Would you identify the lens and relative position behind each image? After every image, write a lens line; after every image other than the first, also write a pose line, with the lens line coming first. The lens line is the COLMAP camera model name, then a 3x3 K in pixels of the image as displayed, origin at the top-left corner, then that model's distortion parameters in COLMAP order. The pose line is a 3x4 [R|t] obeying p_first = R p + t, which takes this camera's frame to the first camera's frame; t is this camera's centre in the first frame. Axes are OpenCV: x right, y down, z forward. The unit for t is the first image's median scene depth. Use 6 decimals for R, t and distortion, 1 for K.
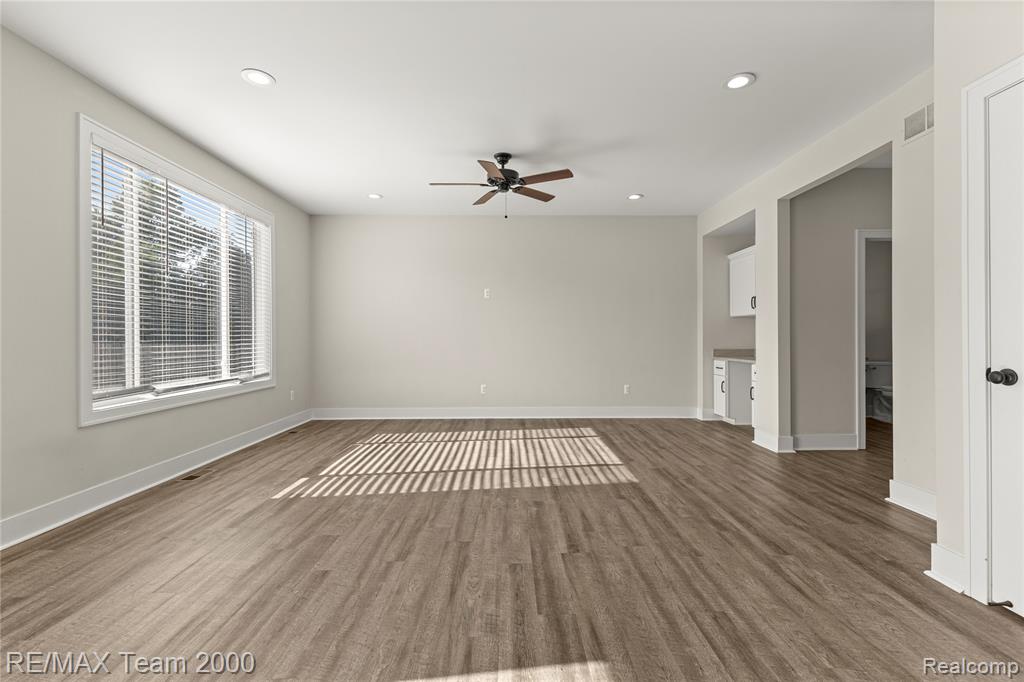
lens RADIAL K [[441.1, 0, 510.5], [0, 441.1, 338.8], [0, 0, 1]] dist [0.013702, -0.005279]
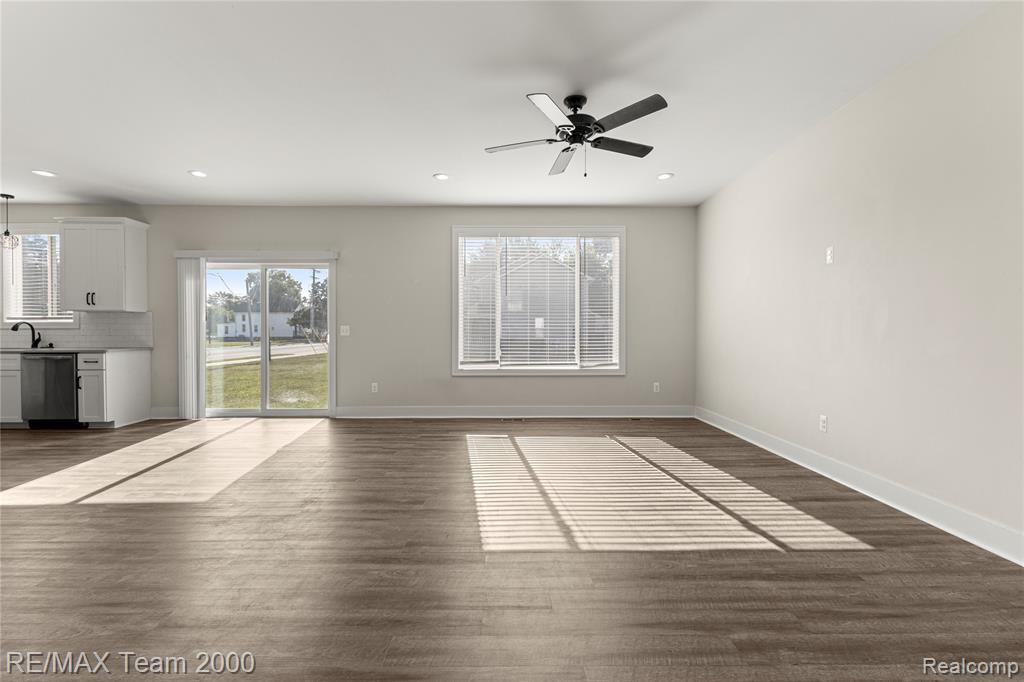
lens RADIAL K [[441.1, 0, 516.4], [0, 441.1, 338.5], [0, 0, 1]] dist [0.013702, -0.005279]
pose [[0.003622, 0.014809, -0.999884, 0.907782], [-0.001918, 0.999889, 0.014802, -0.006622], [0.999992, 0.001864, 0.003650, 1.059249]]
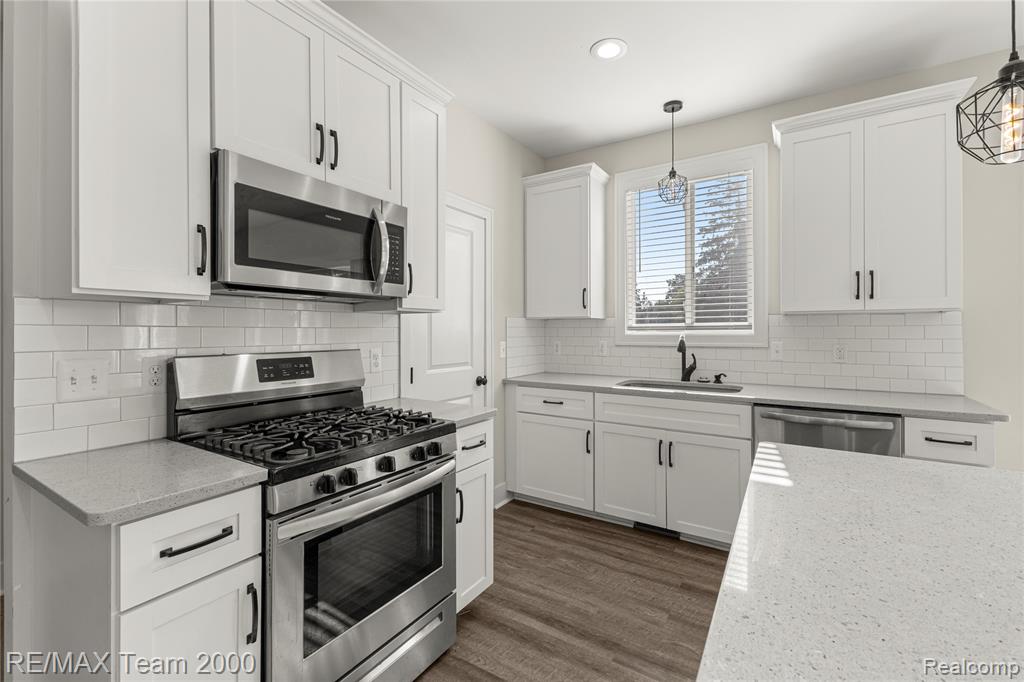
lens RADIAL K [[441.1, 0, 511.5], [0, 441.1, 329.3], [0, 0, 1]] dist [0.013702, -0.005279]
pose [[-0.548300, -0.000022, -0.836282, 0.209275], [0.001003, 0.999999, -0.000684, -0.051563], [0.836281, -0.001214, -0.548299, -0.531899]]
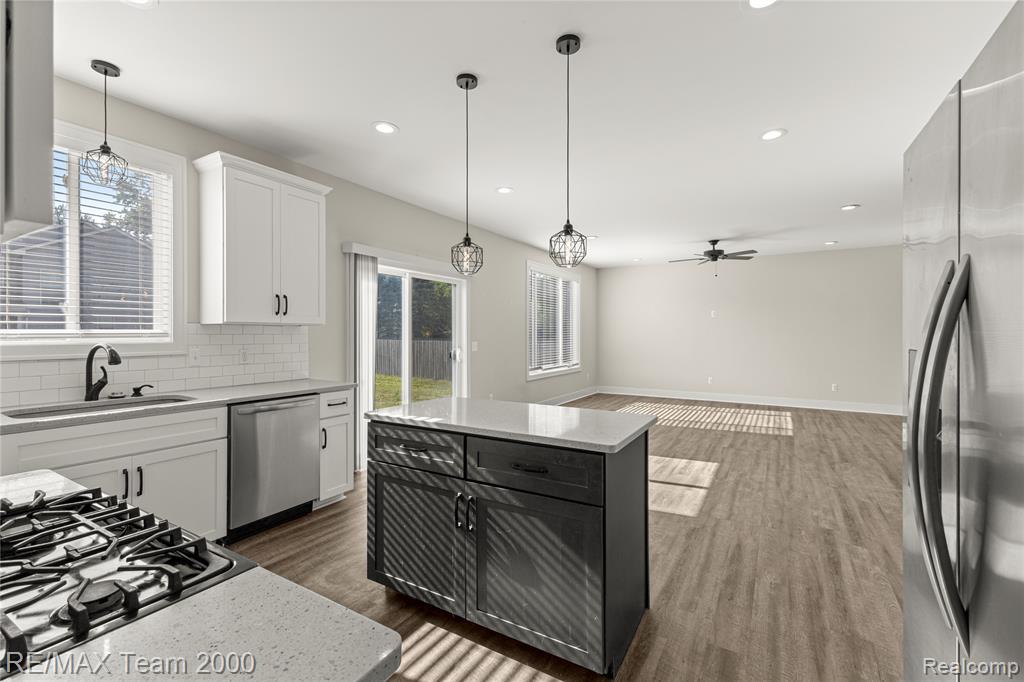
lens RADIAL K [[441.1, 0, 512.7], [0, 441.1, 333.6], [0, 0, 1]] dist [0.013702, -0.005279]
pose [[0.853113, 0.002388, -0.521720, 0.248616], [-0.003885, 0.999991, -0.001774, -0.059363], [0.521711, 0.003540, 0.853115, -1.006638]]
